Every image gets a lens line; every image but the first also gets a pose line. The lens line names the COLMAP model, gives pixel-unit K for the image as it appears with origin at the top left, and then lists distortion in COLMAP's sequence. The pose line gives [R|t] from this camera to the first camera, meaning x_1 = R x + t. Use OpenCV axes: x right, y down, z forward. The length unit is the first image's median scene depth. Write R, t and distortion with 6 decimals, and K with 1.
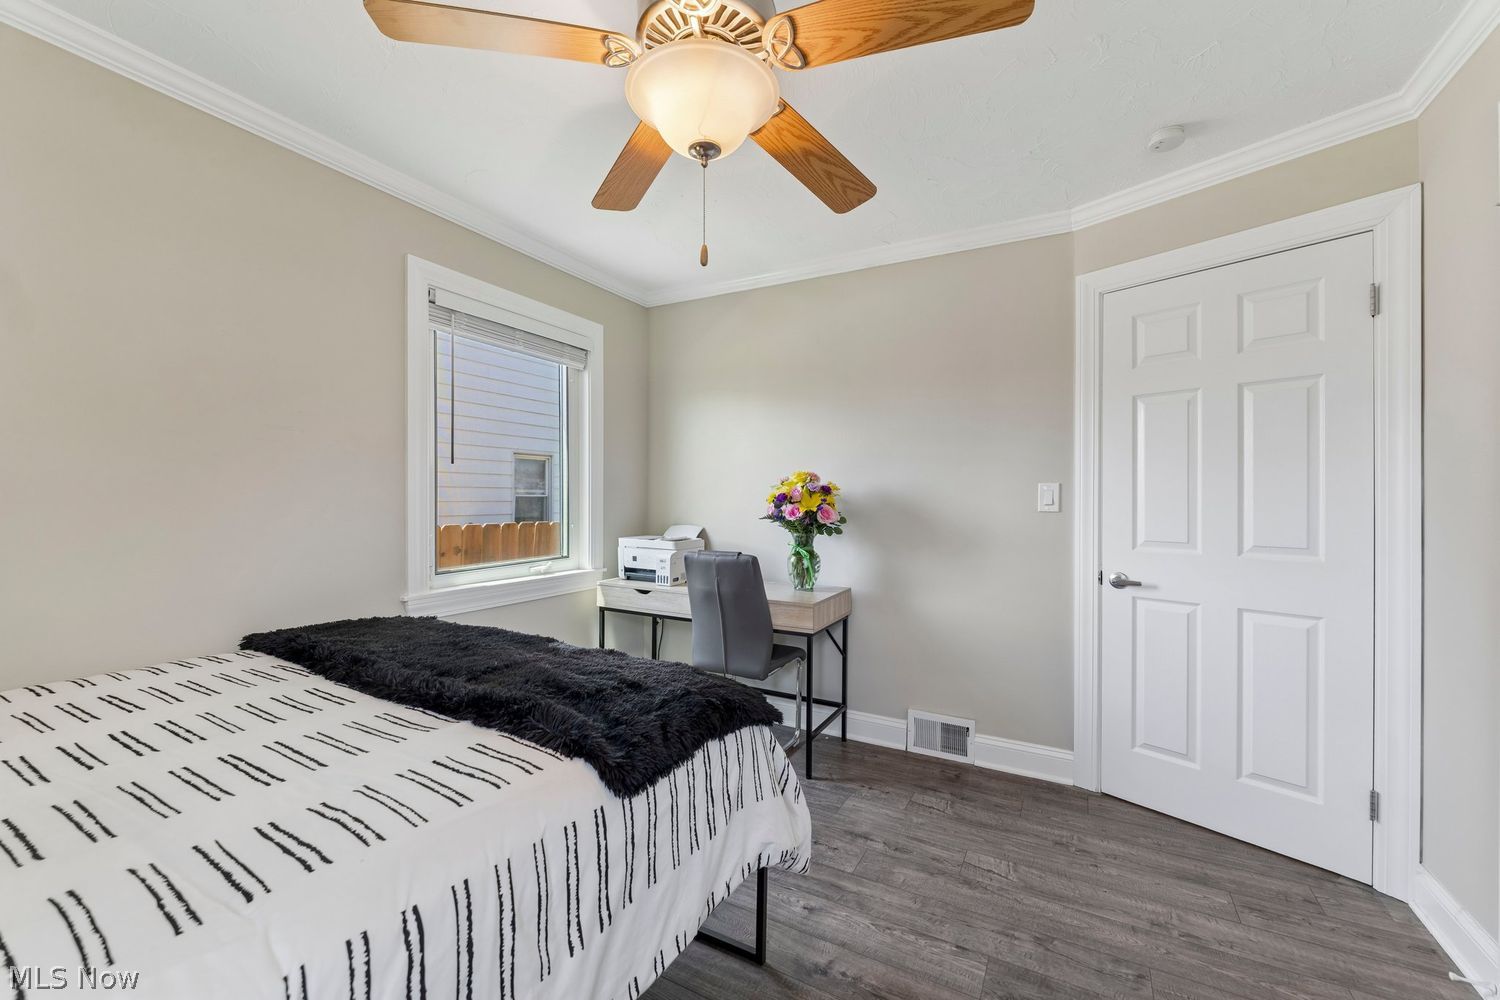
lens RADIAL K [[603.2, 0, 747.5], [0, 603.2, 502.8], [0, 0, 1]] dist [-0.001238, -0.000656]
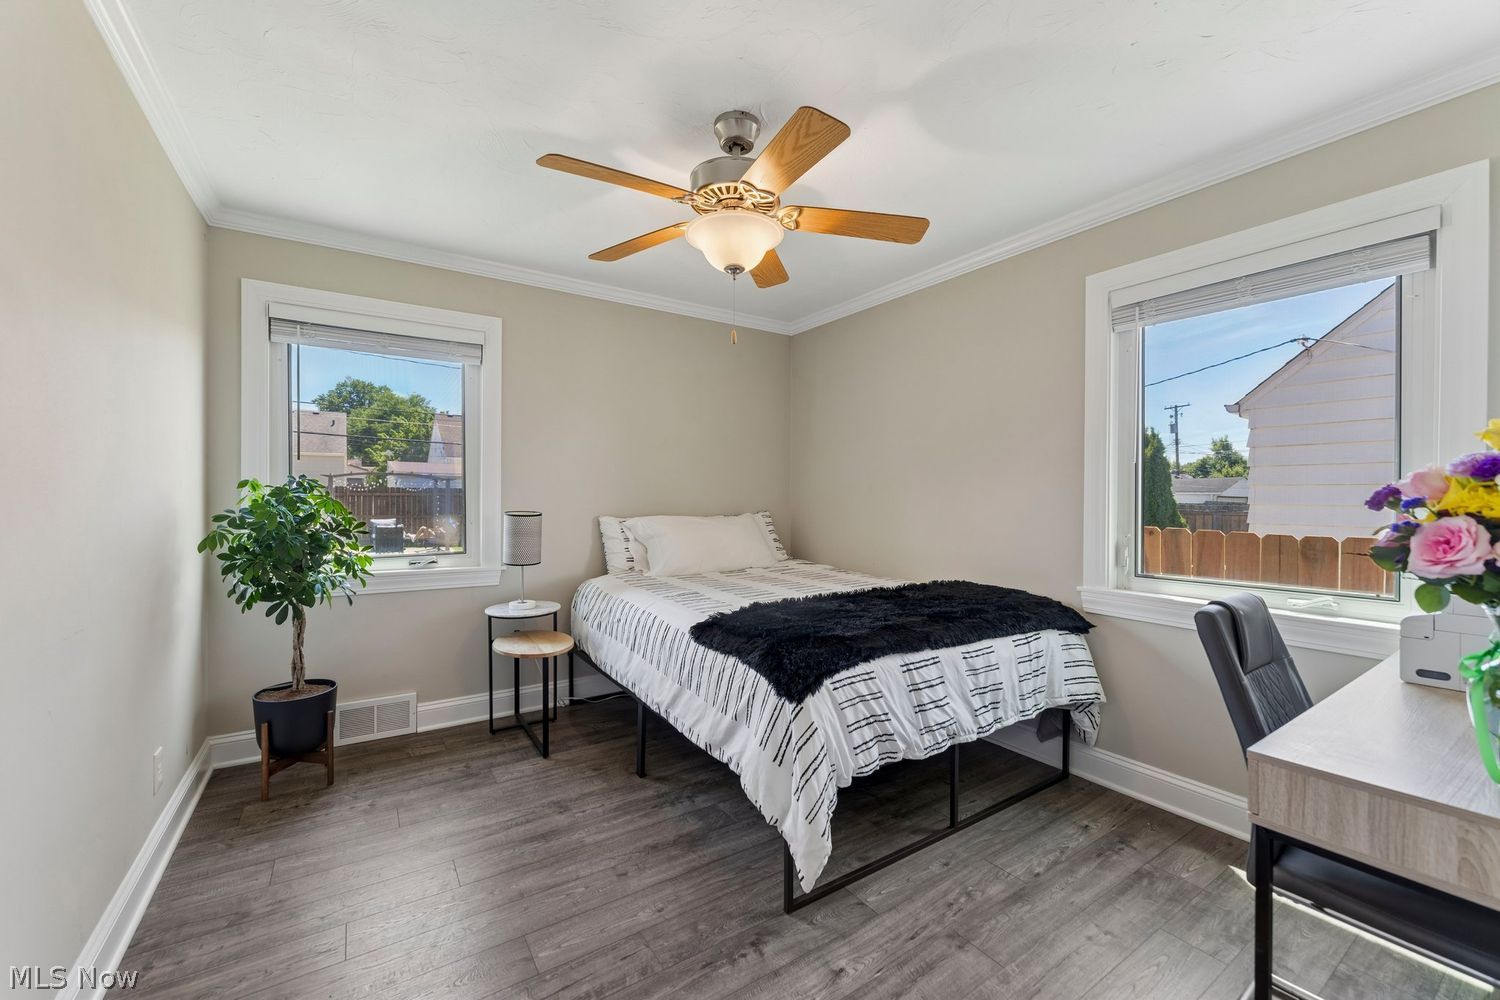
lens RADIAL K [[603.2, 0, 747.5], [0, 603.2, 502.8], [0, 0, 1]] dist [-0.001238, -0.000656]
pose [[-0.473786, 0.006778, -0.880614, 0.963214], [-0.011600, 0.999836, 0.013937, -0.010957], [0.880563, 0.016818, -0.473630, 1.341915]]
